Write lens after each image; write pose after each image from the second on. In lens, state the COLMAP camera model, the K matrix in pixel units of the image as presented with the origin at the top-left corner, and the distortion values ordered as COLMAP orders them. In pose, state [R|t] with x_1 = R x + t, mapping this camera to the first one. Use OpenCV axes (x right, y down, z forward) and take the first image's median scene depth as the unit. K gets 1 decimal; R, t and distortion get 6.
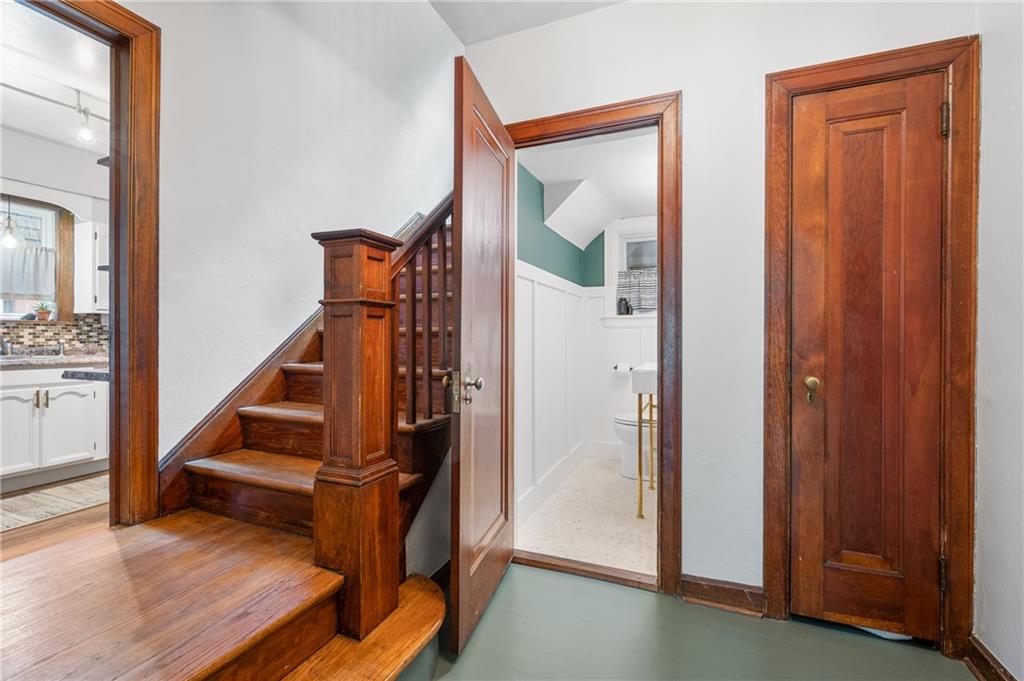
lens RADIAL K [[453.4, 0, 512.0], [0, 453.4, 340.5], [0, 0, 1]] dist [-0.001077, -0.000084]
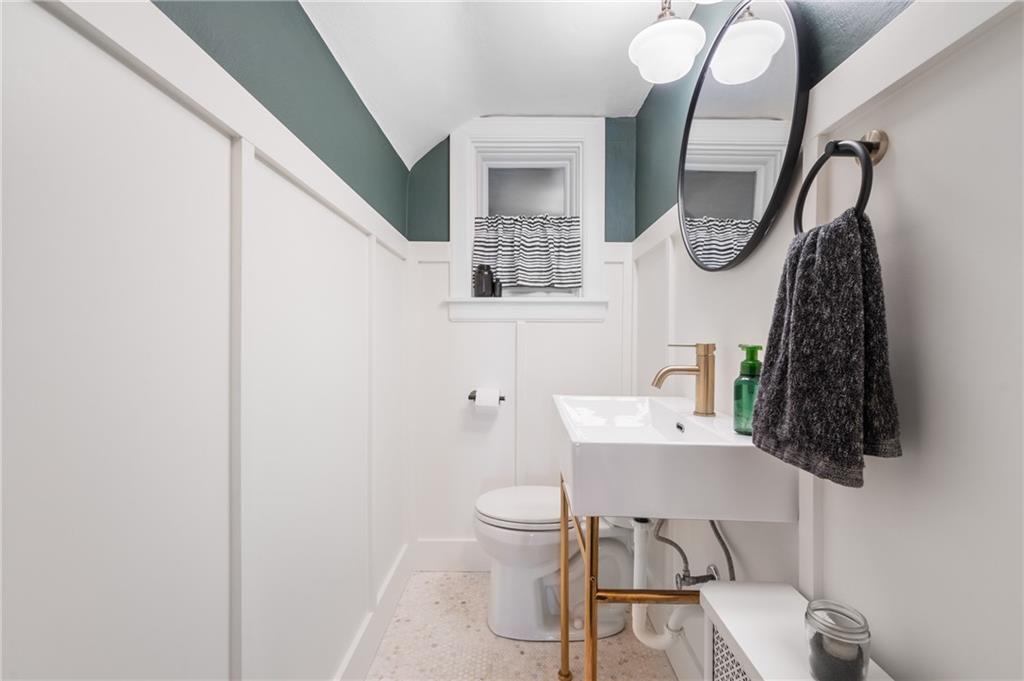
lens RADIAL K [[453.4, 0, 512.0], [0, 453.4, 340.5], [0, 0, 1]] dist [-0.001077, -0.000084]
pose [[0.925419, 0.001404, 0.378943, 0.071553], [-0.002753, 0.999992, 0.003018, -0.006489], [-0.378935, -0.003836, 0.925415, 0.489817]]
